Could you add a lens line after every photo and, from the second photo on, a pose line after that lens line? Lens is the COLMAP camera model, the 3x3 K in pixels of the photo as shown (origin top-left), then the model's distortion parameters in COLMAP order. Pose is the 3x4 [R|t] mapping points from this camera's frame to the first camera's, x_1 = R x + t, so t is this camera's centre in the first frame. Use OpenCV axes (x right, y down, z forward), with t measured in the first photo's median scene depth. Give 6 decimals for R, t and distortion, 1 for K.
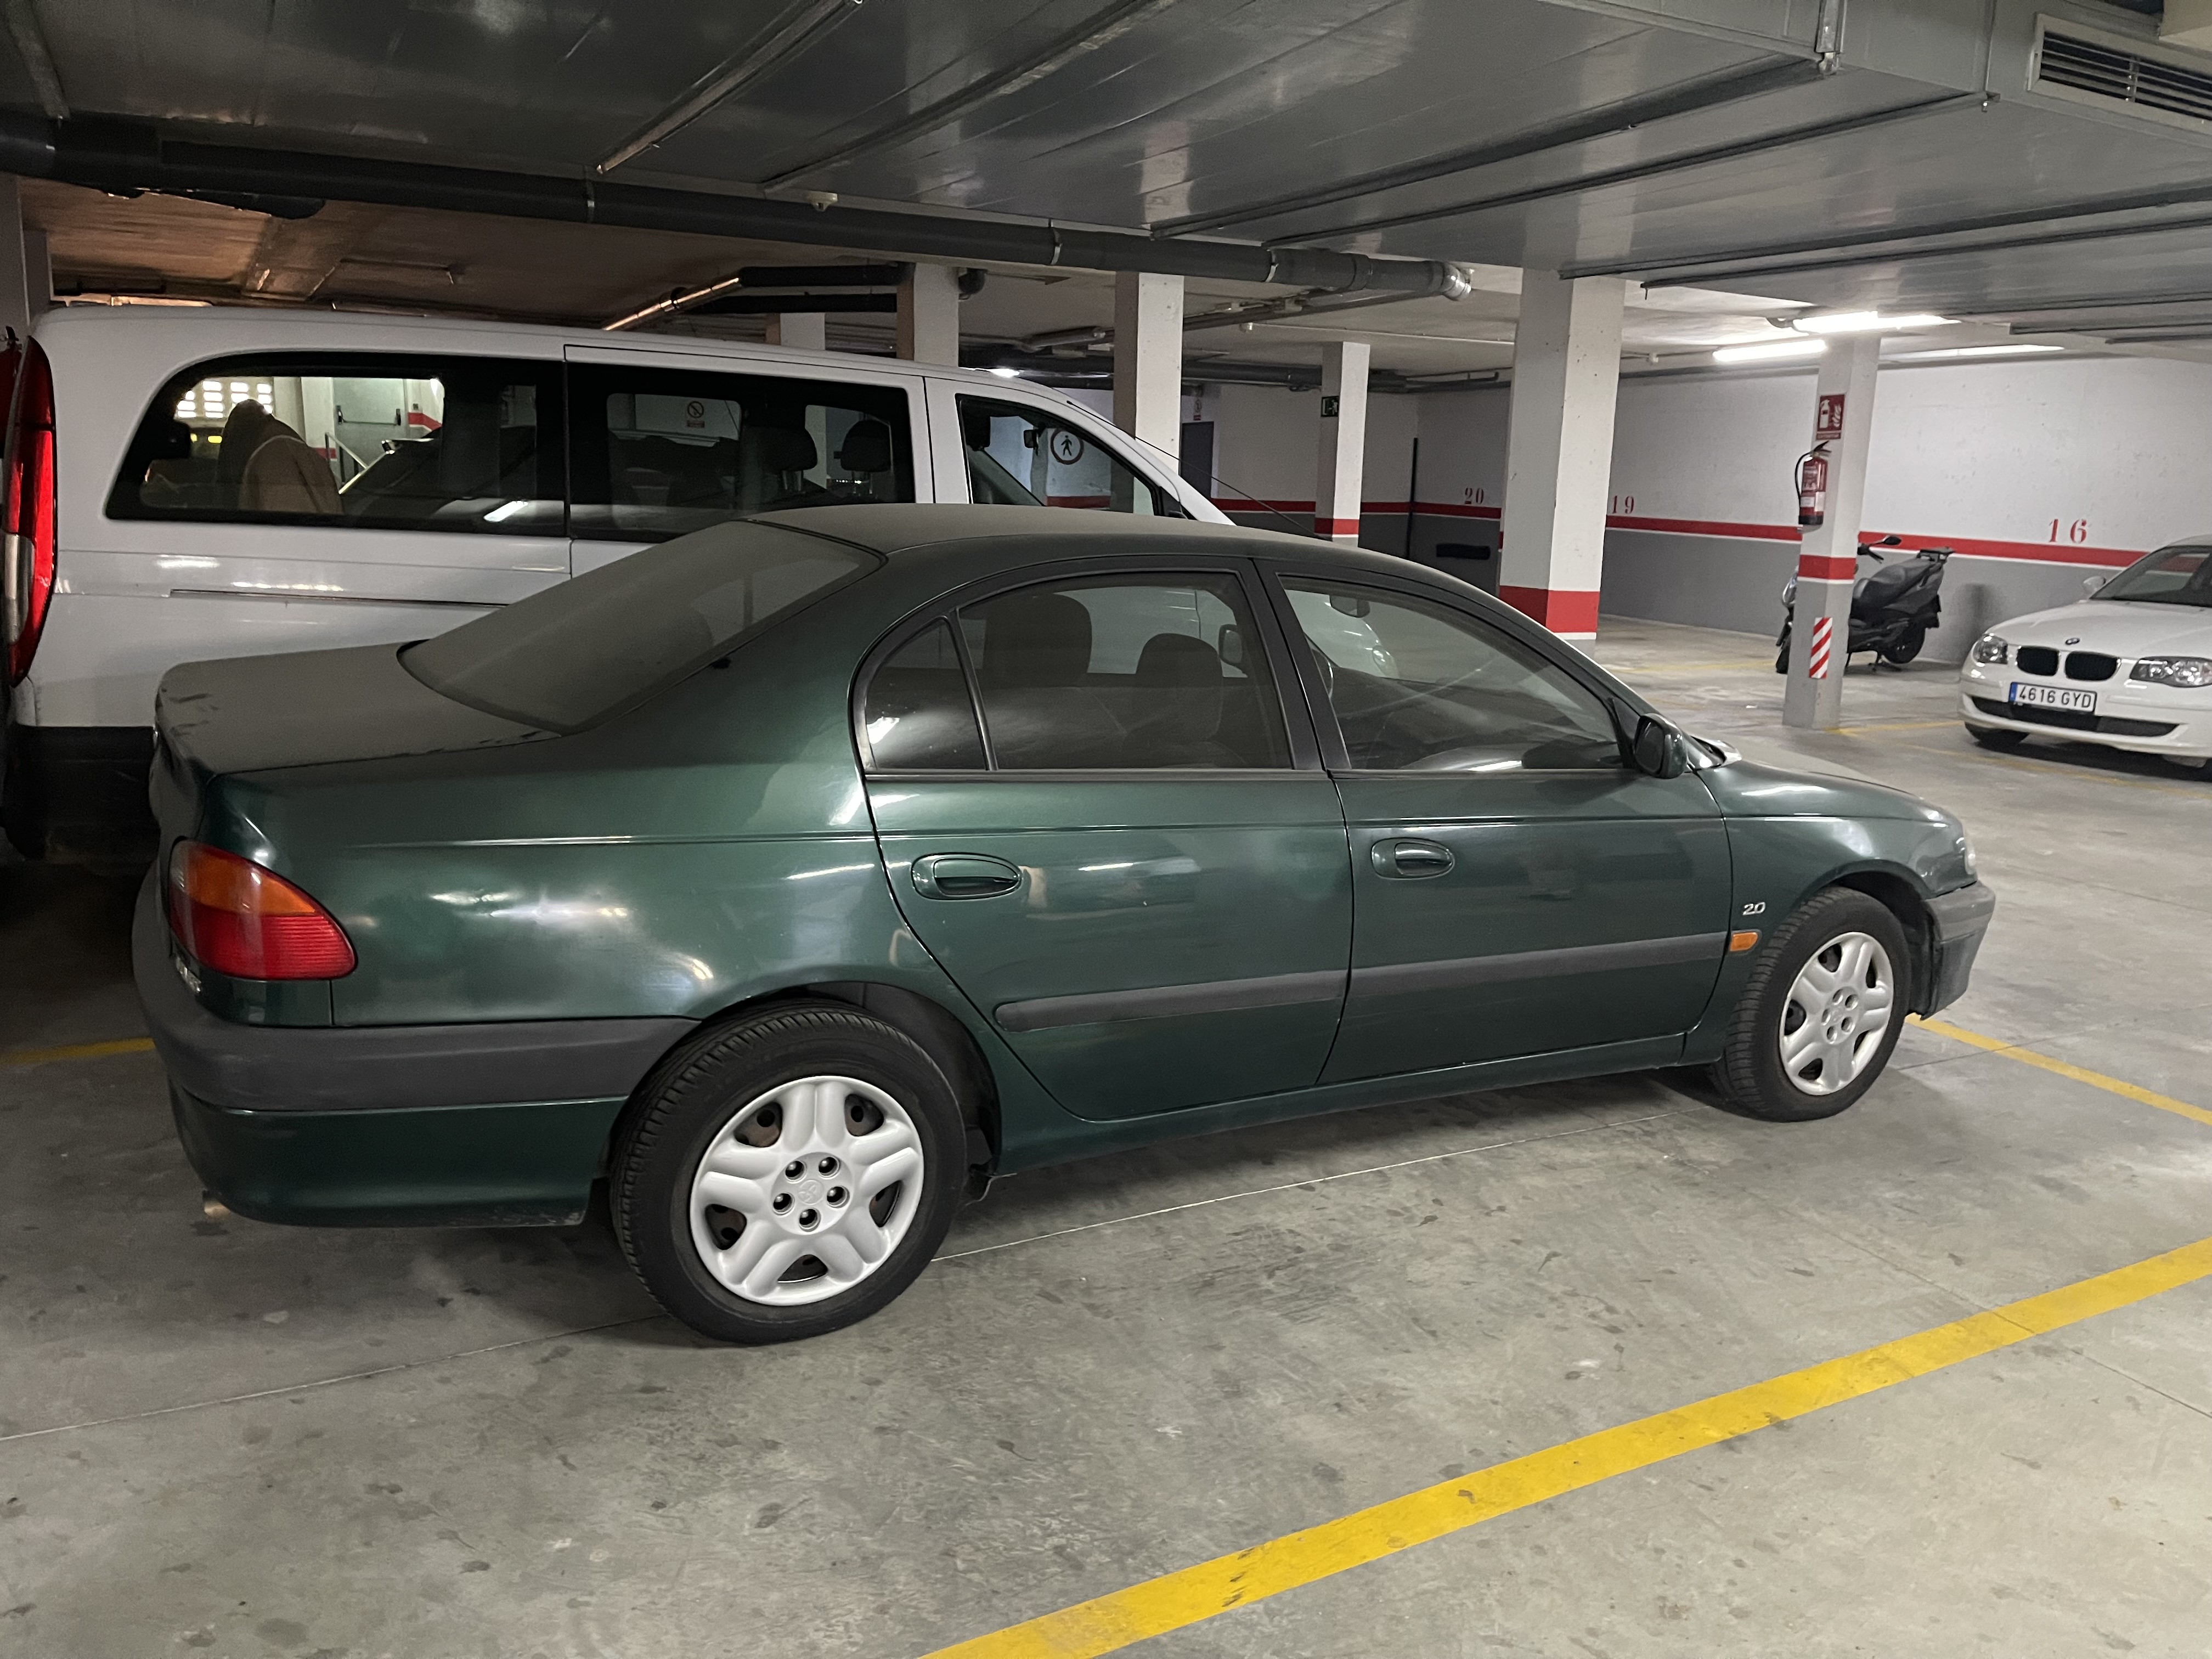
lens RADIAL K [[1666.9, 0, 1106.0], [0, 1666.9, 829.5], [0, 0, 1]] dist [0.005758, -0.035918]
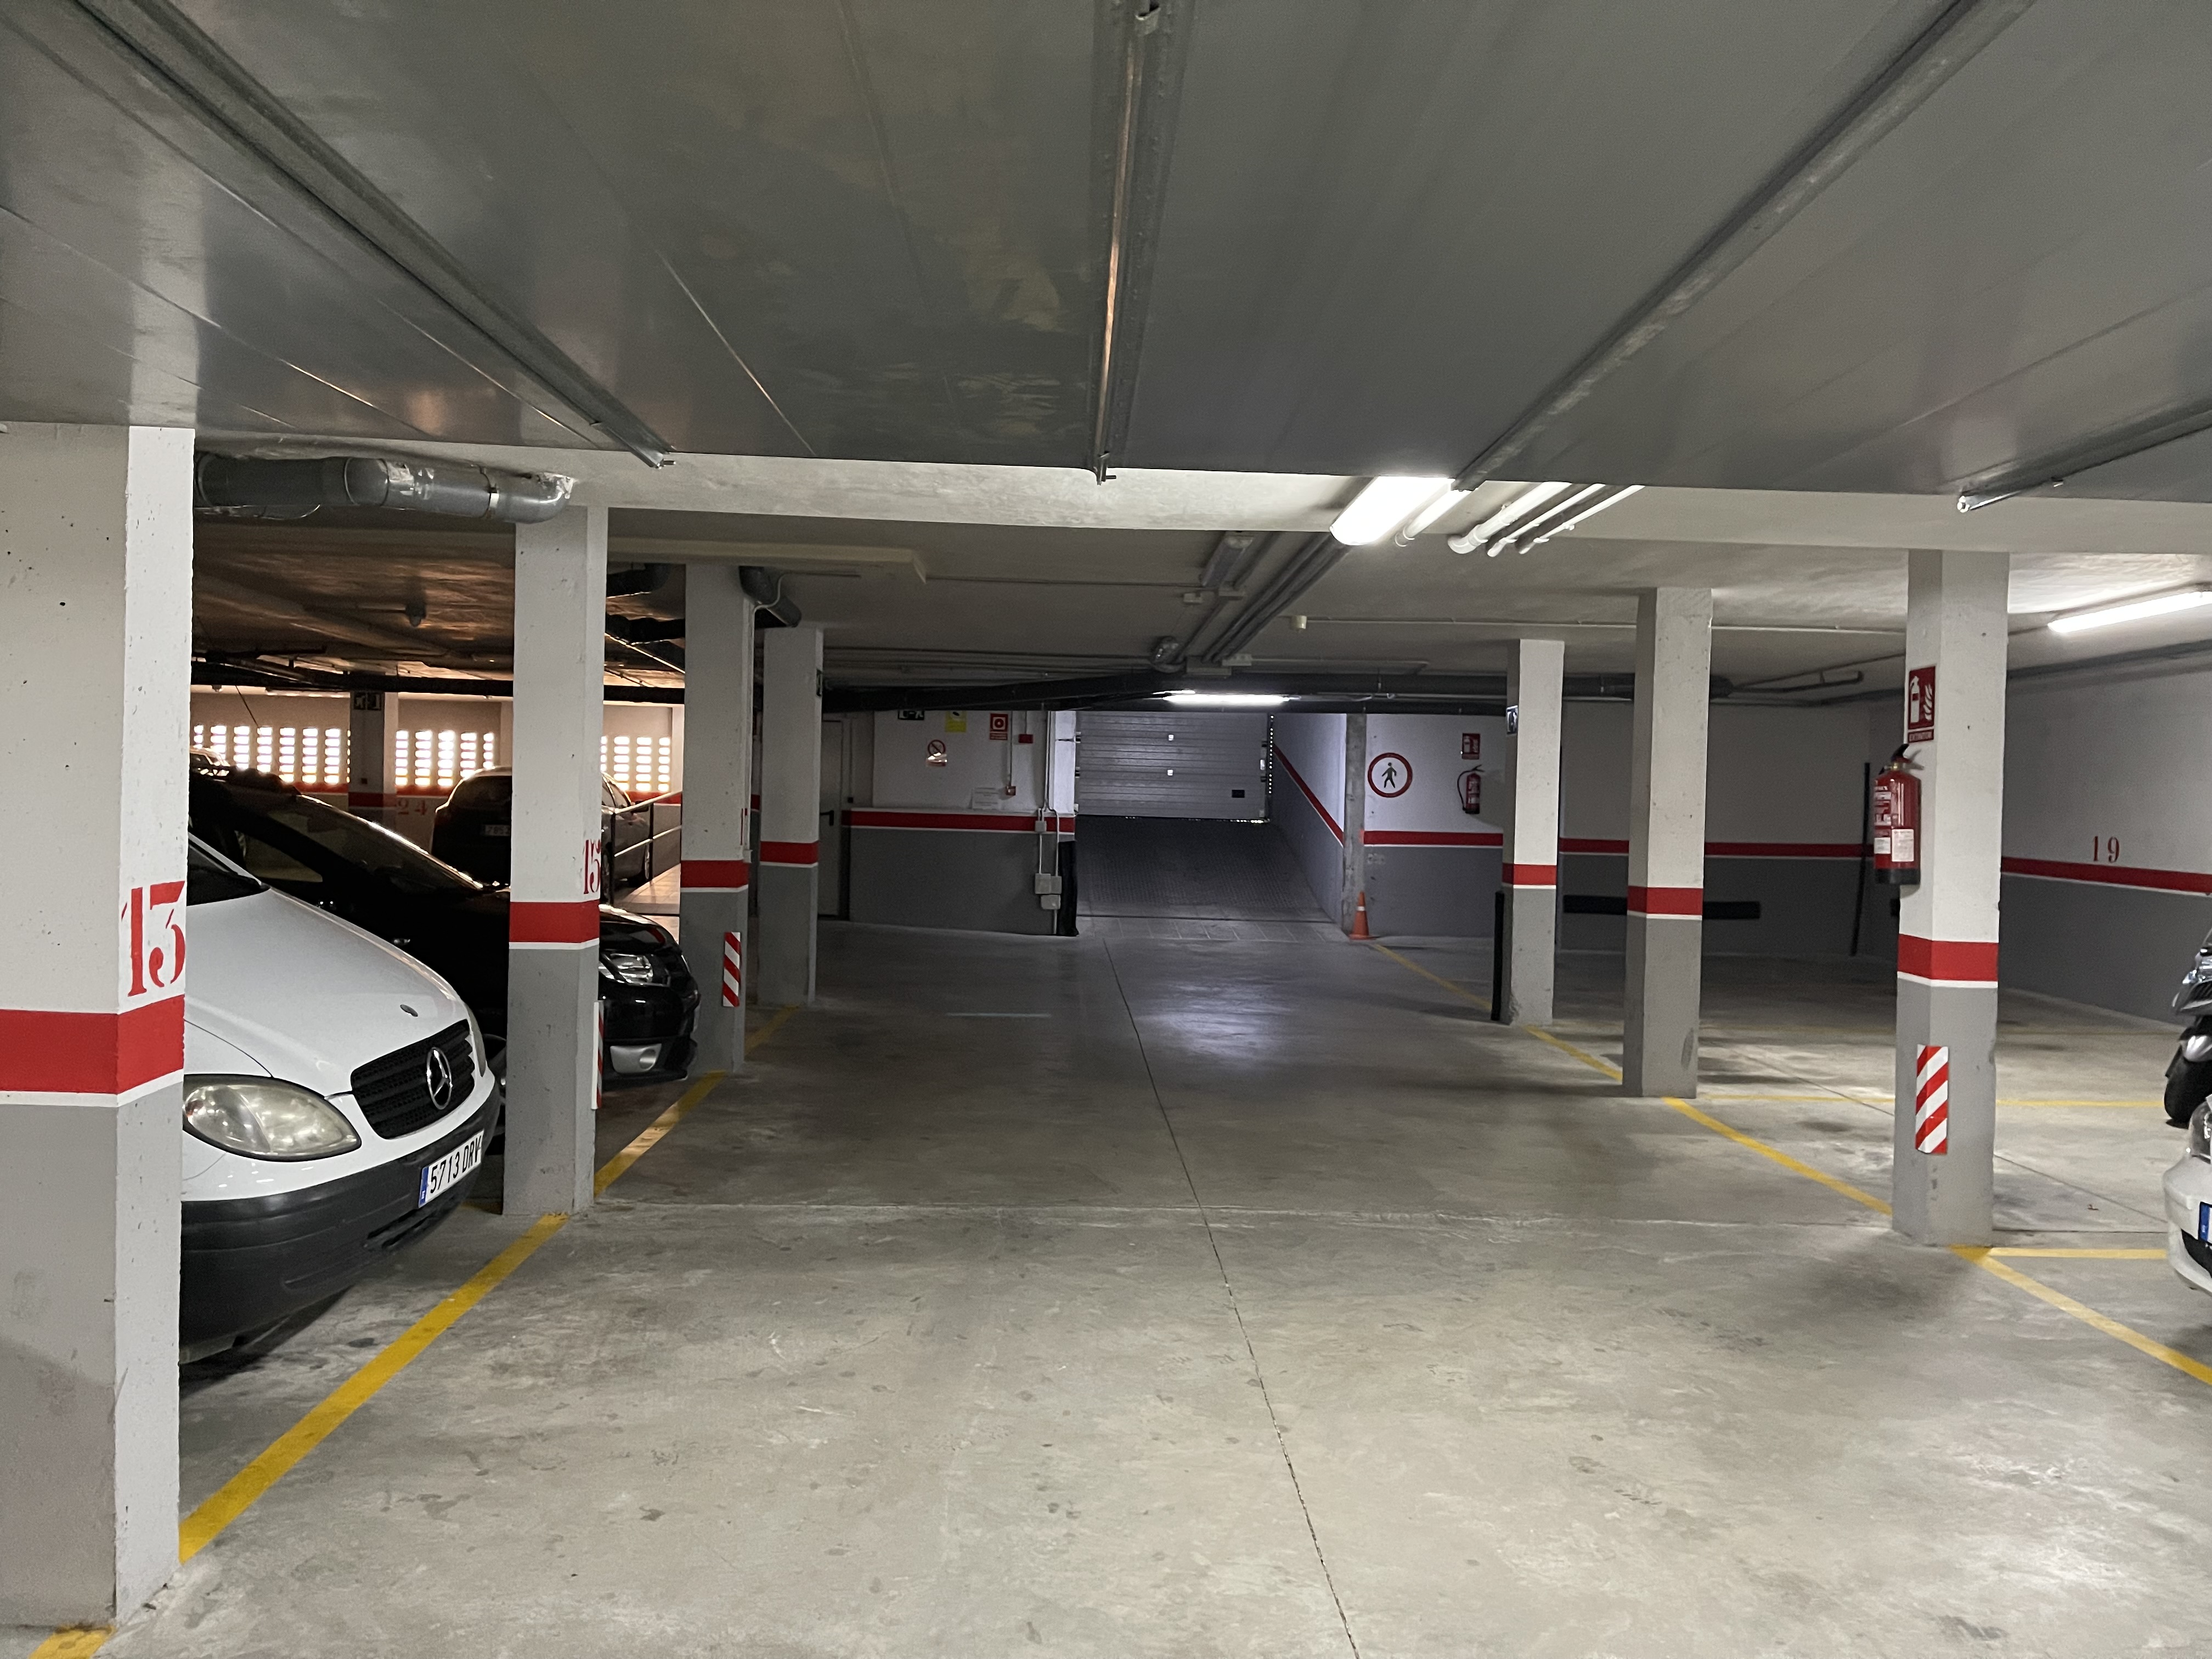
lens RADIAL K [[1666.9, 0, 1106.0], [0, 1666.9, 829.5], [0, 0, 1]] dist [0.005758, -0.035918]
pose [[0.897281, -0.005619, -0.441425, 1.148457], [-0.083078, 0.979904, -0.181345, -0.193406], [0.433573, 0.199390, 0.878782, 0.962708]]
